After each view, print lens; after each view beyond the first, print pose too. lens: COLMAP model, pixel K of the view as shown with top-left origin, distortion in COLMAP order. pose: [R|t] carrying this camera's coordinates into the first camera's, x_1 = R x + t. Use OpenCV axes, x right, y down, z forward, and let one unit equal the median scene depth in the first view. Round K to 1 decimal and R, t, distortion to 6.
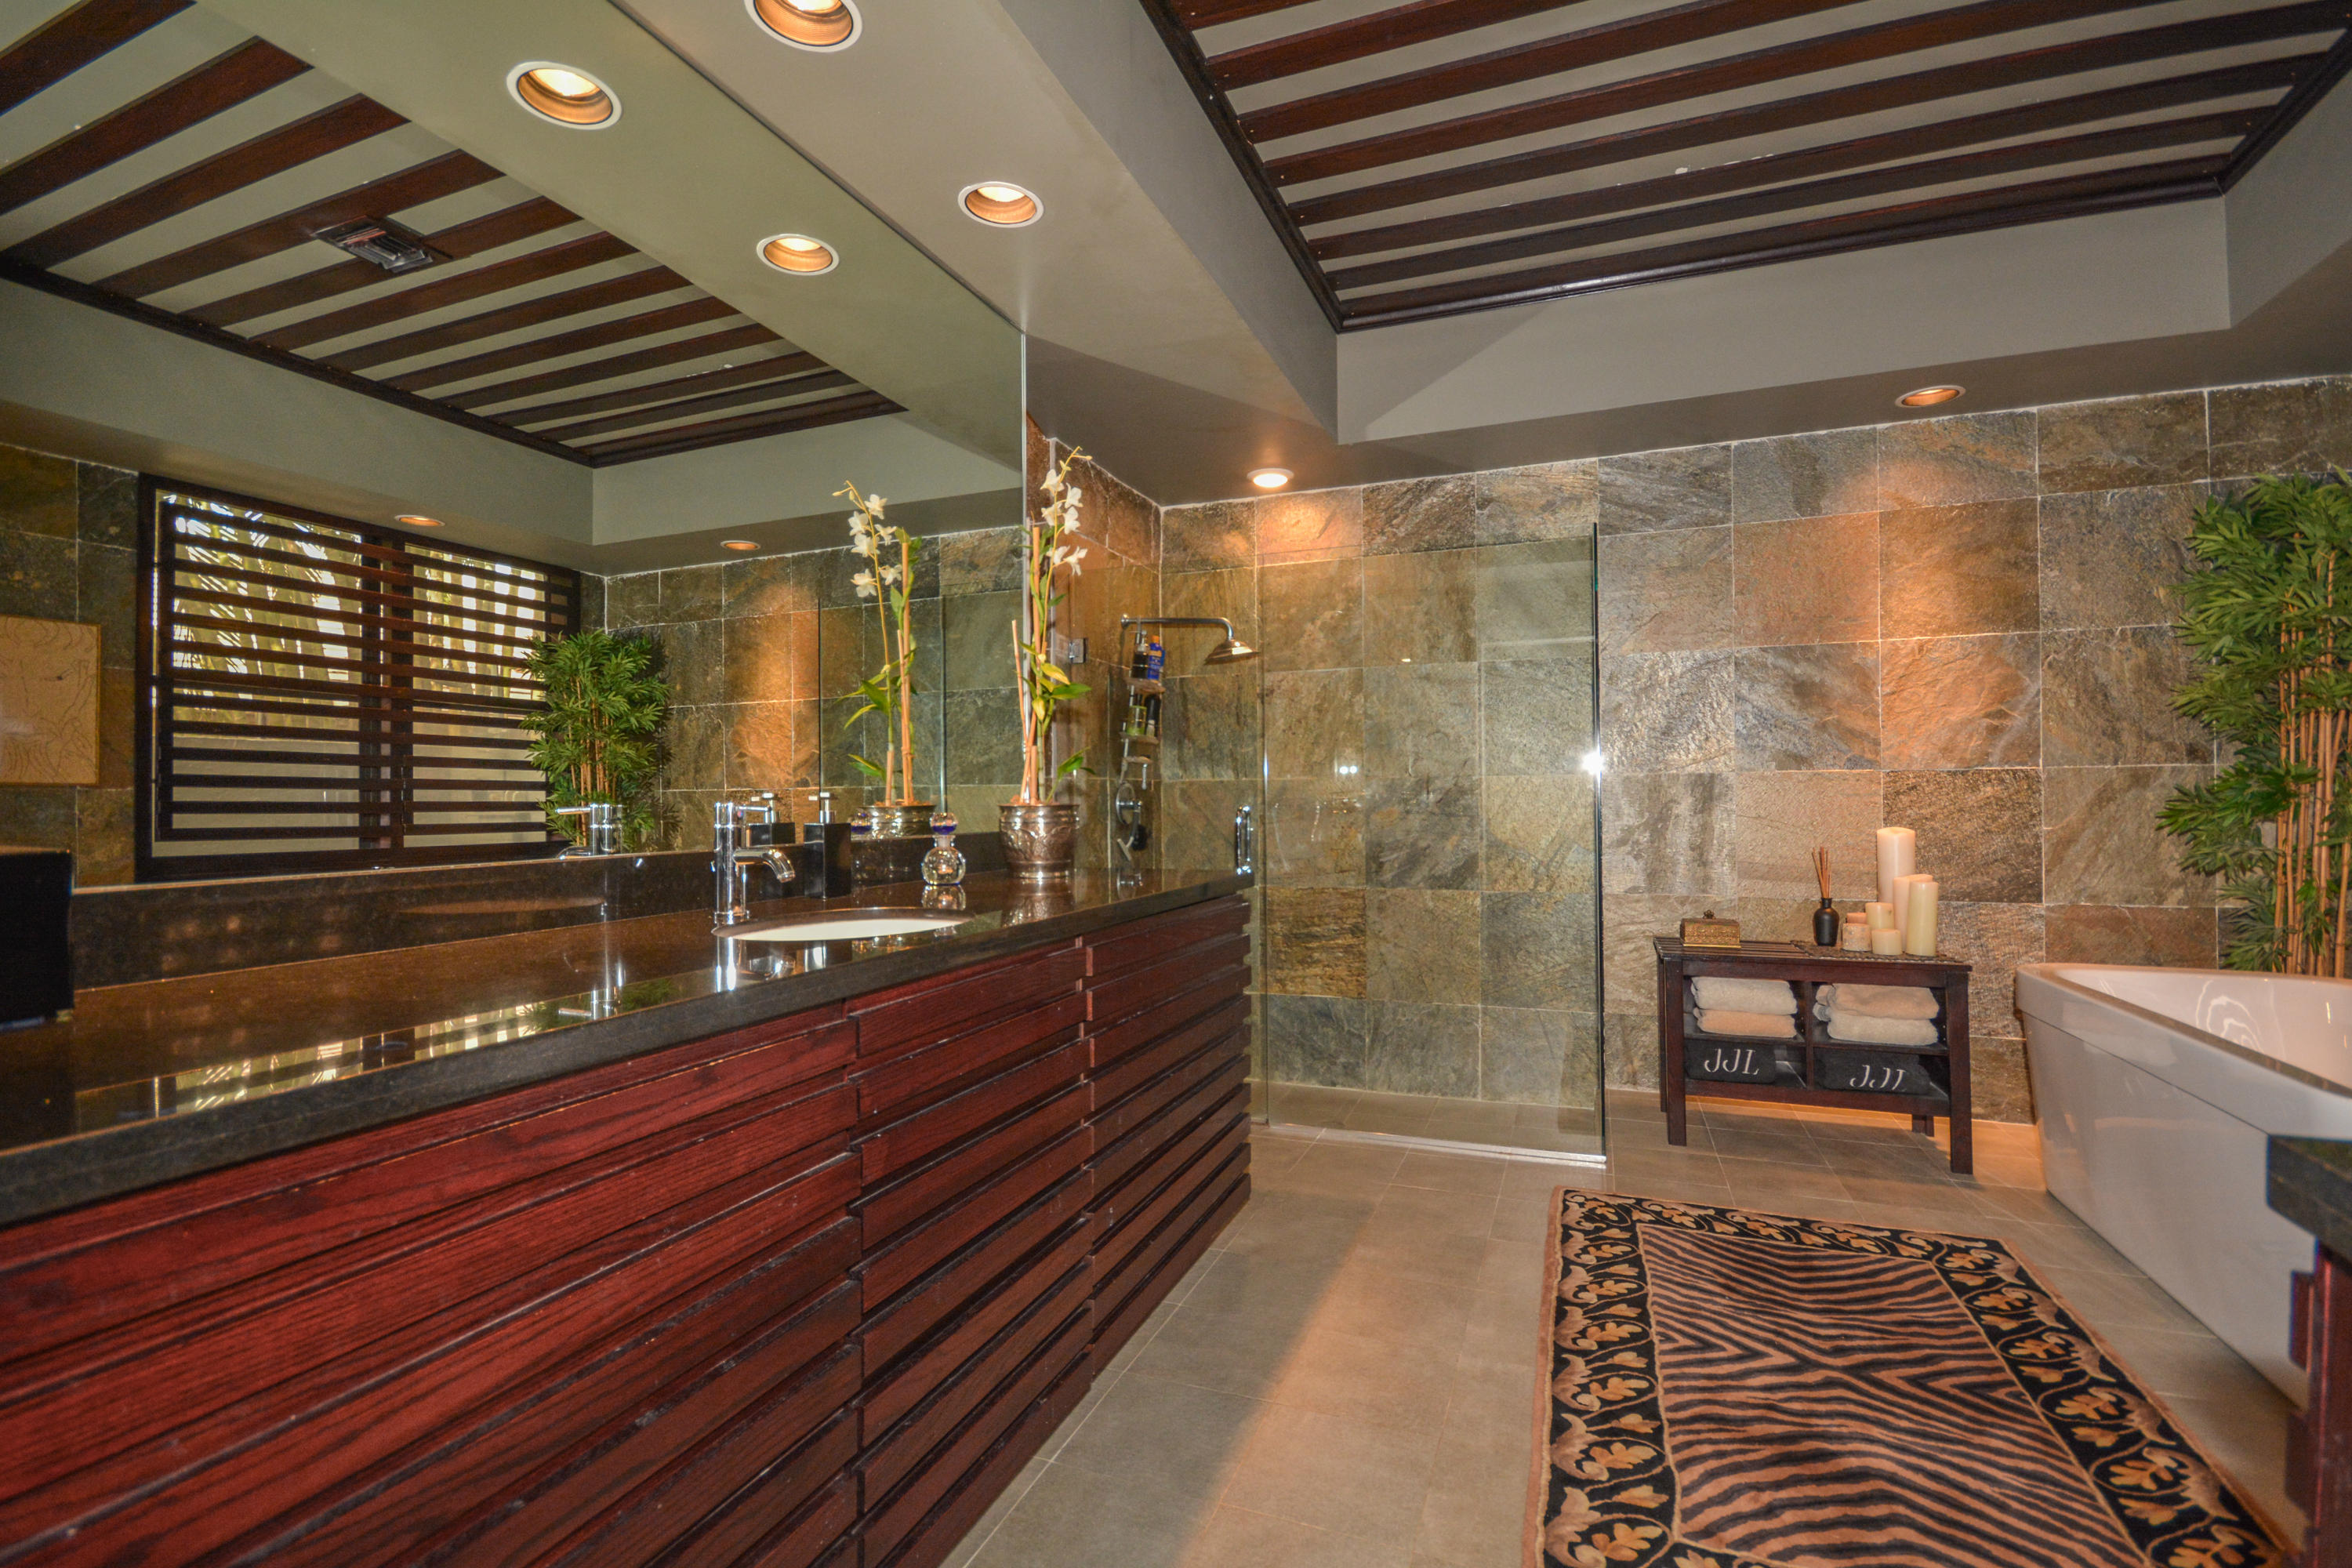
lens RADIAL K [[1044.0, 0, 1187.0], [0, 1044.0, 786.3], [0, 0, 1]] dist [0.015980, -0.013315]
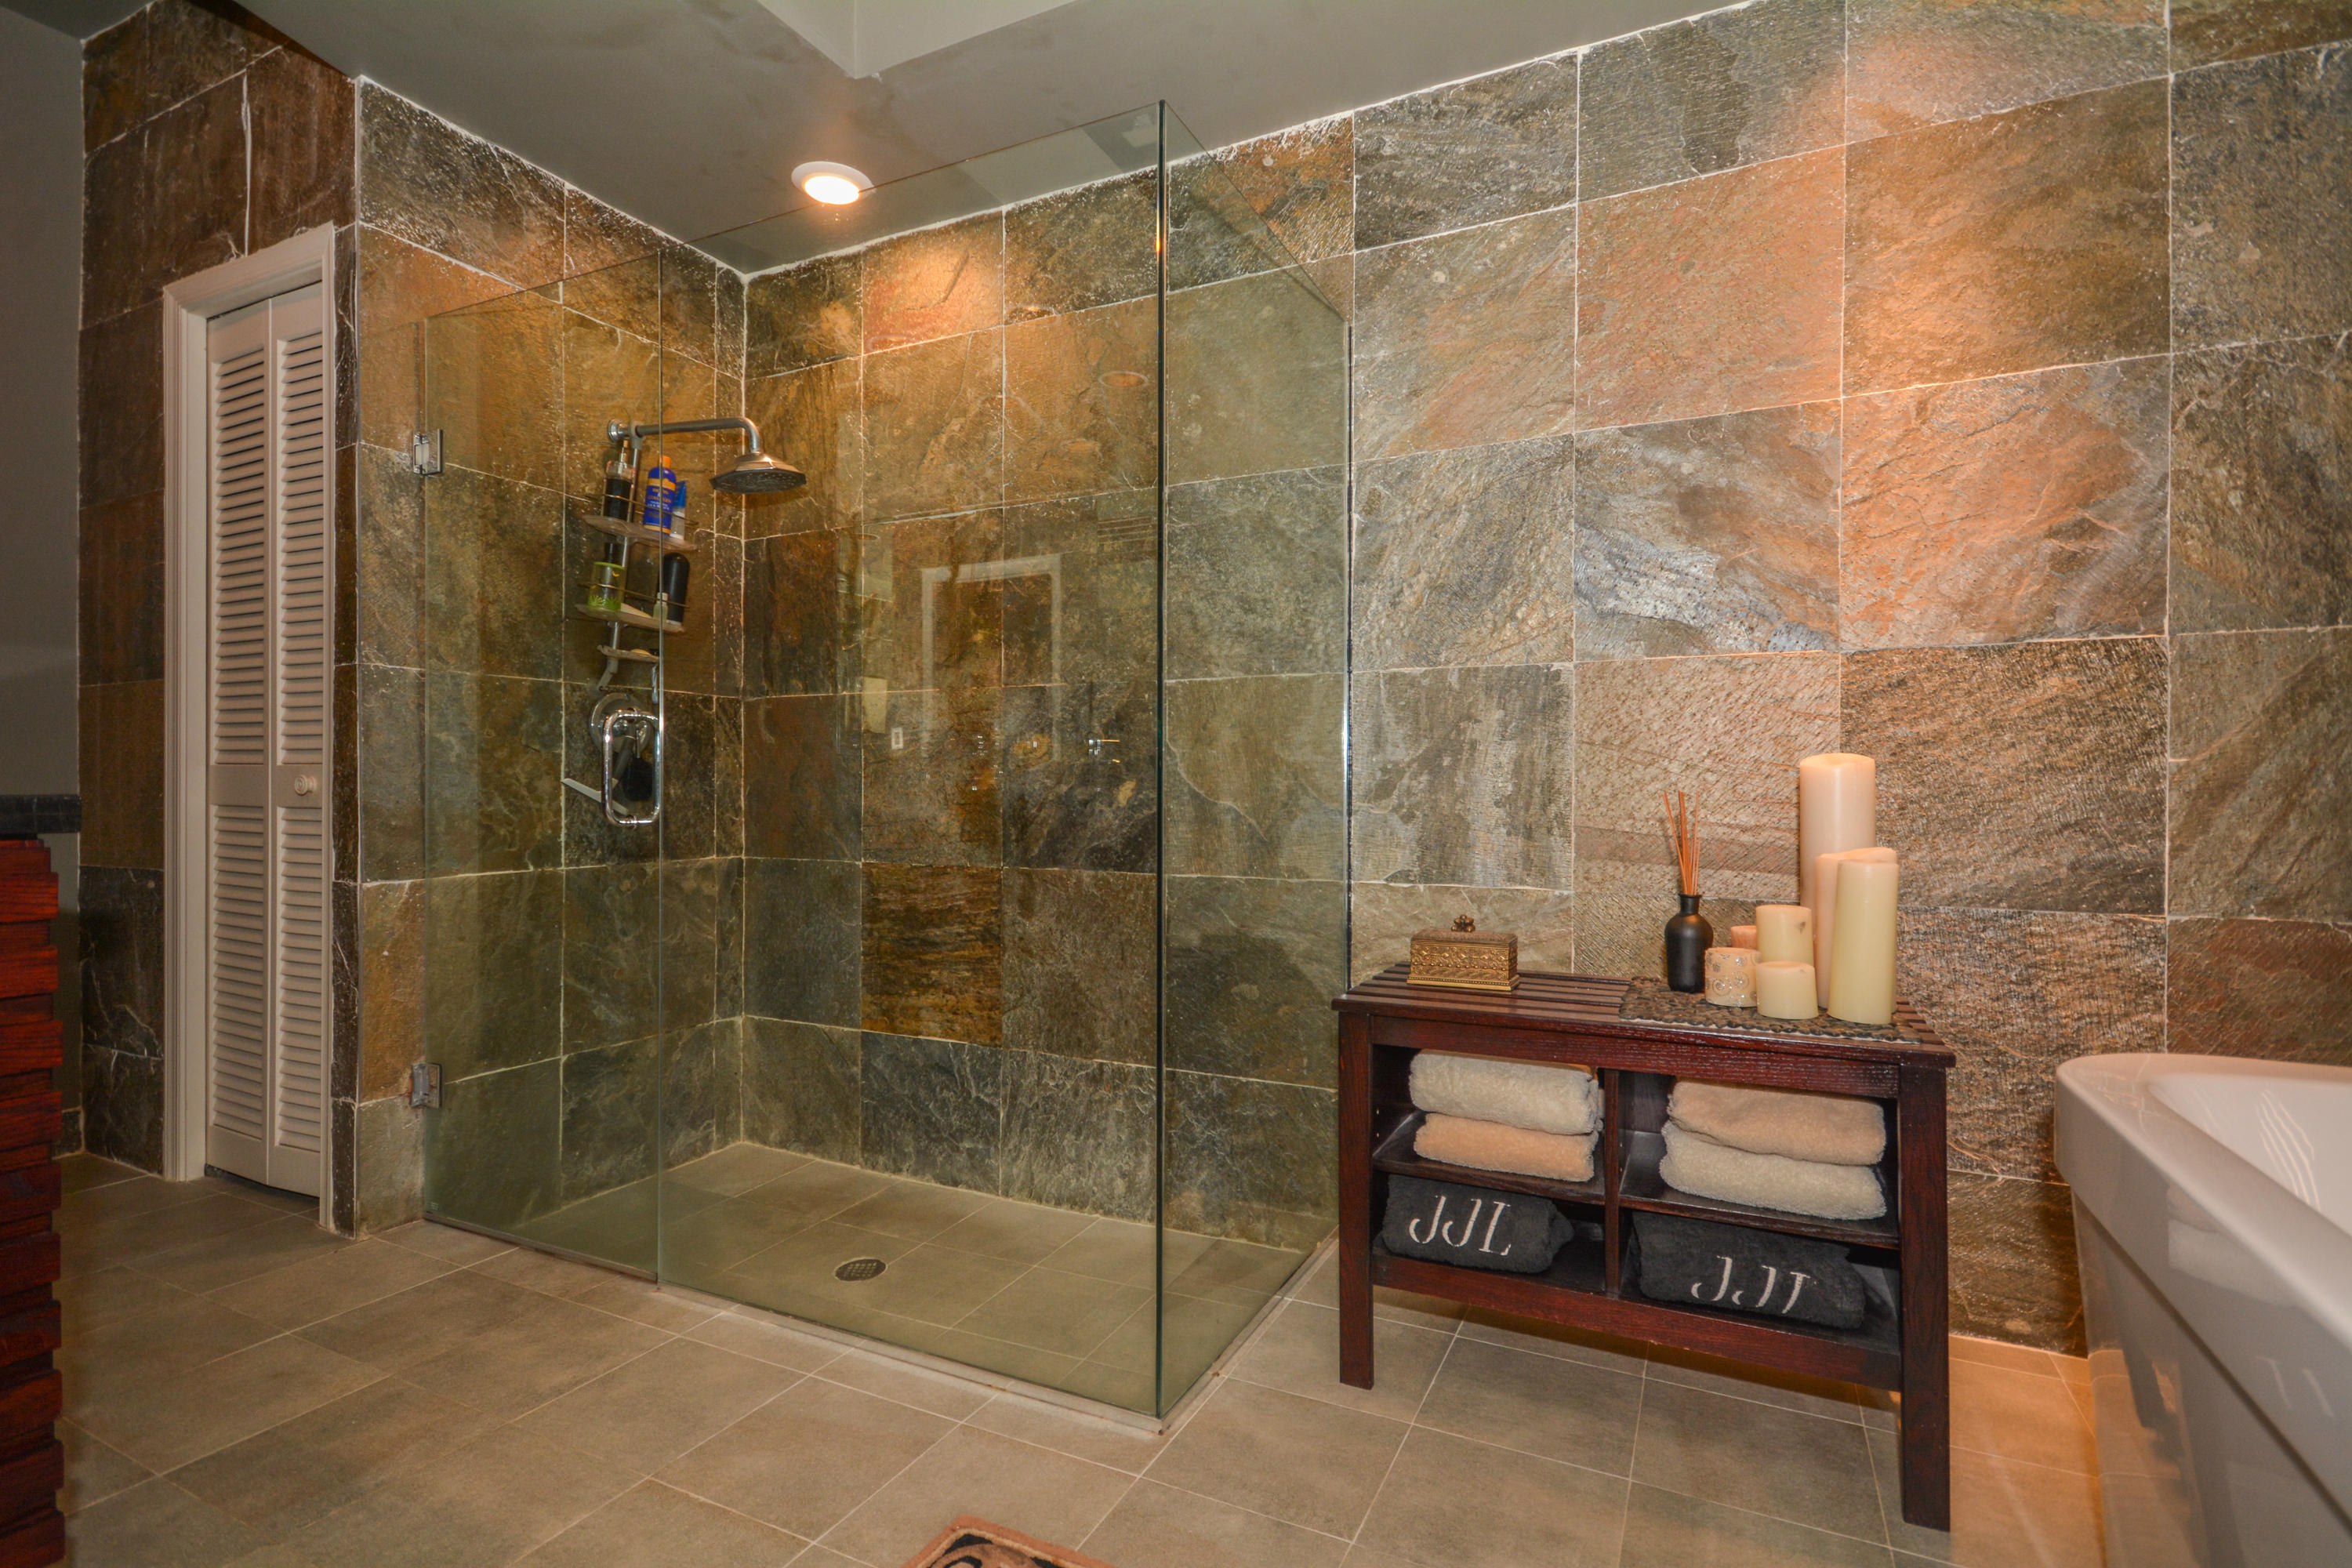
lens RADIAL K [[1118.9, 0, 1164.8], [0, 1118.9, 789.4], [0, 0, 1]] dist [0.013306, -0.009627]
pose [[0.996128, 0.011863, -0.087109, 0.398307], [-0.010576, 0.999828, 0.015222, 0.050108], [0.087274, -0.014241, 0.996083, 0.439788]]
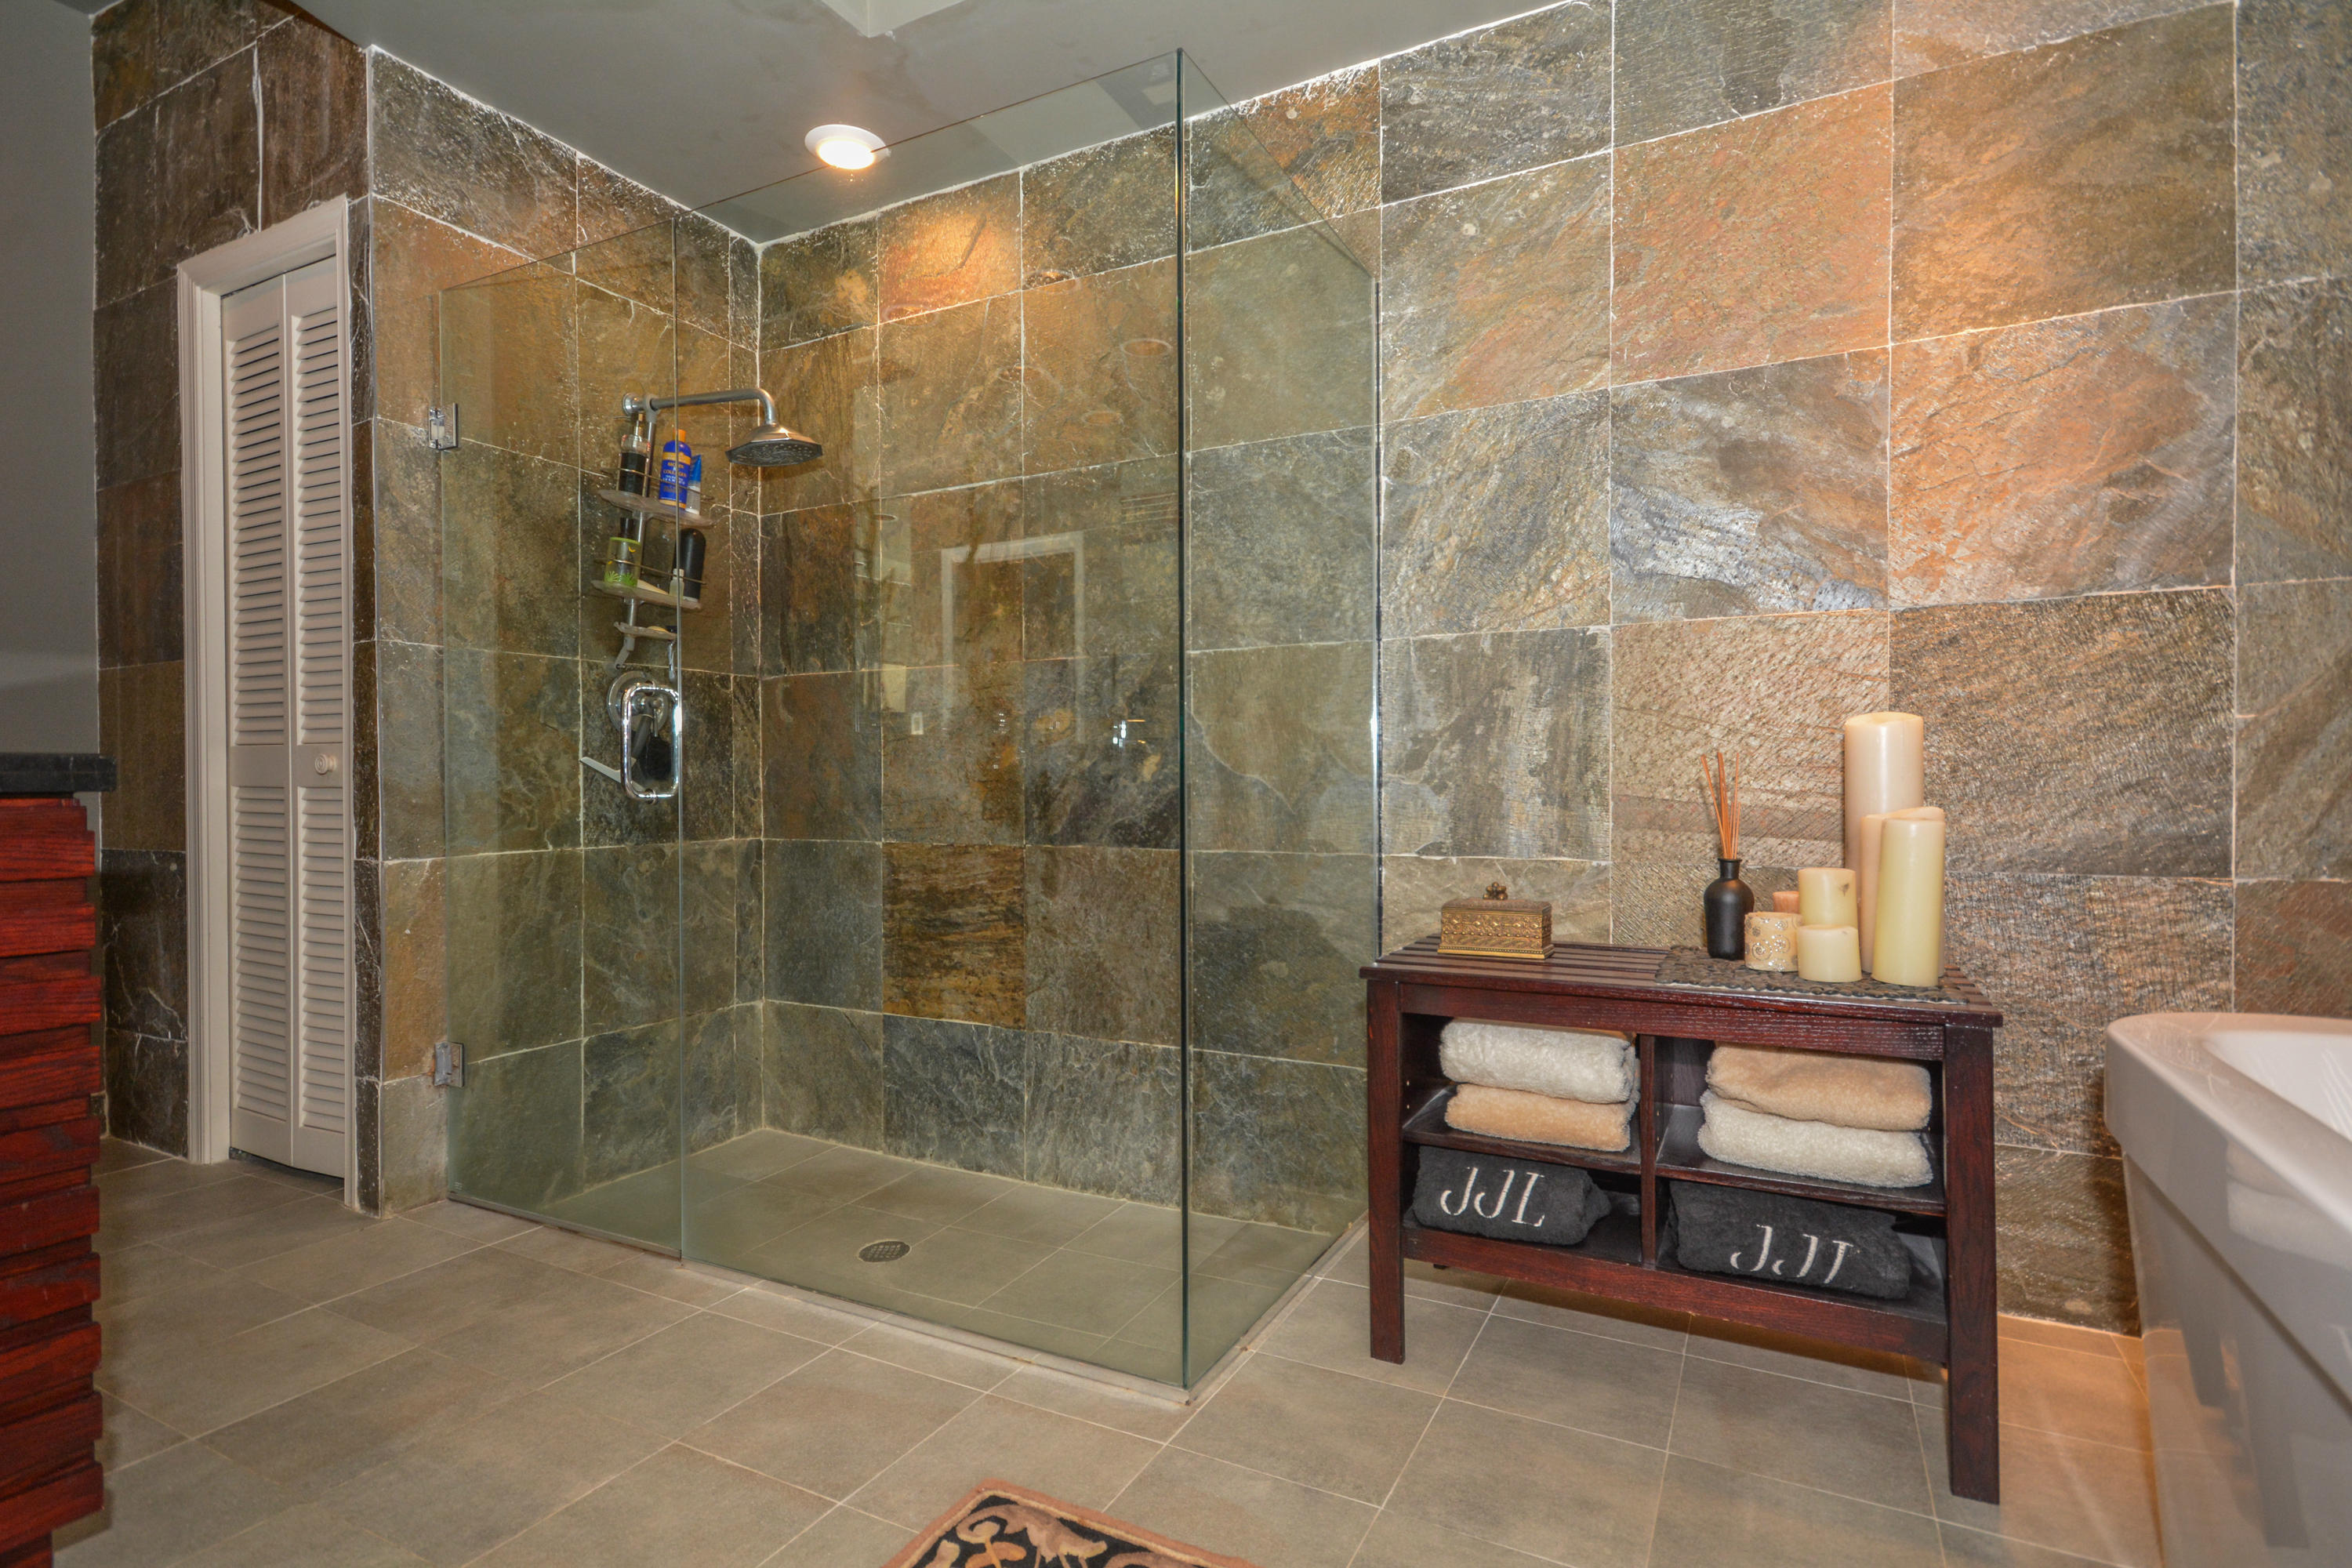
lens RADIAL K [[1162.0, 0, 1165.2], [0, 1162.0, 790.0], [0, 0, 1]] dist [0.014730, -0.009093]
pose [[0.993674, 0.005735, -0.112158, 0.402223], [-0.003311, 0.999757, 0.021794, 0.062475], [0.112256, -0.021285, 0.993451, 0.429558]]
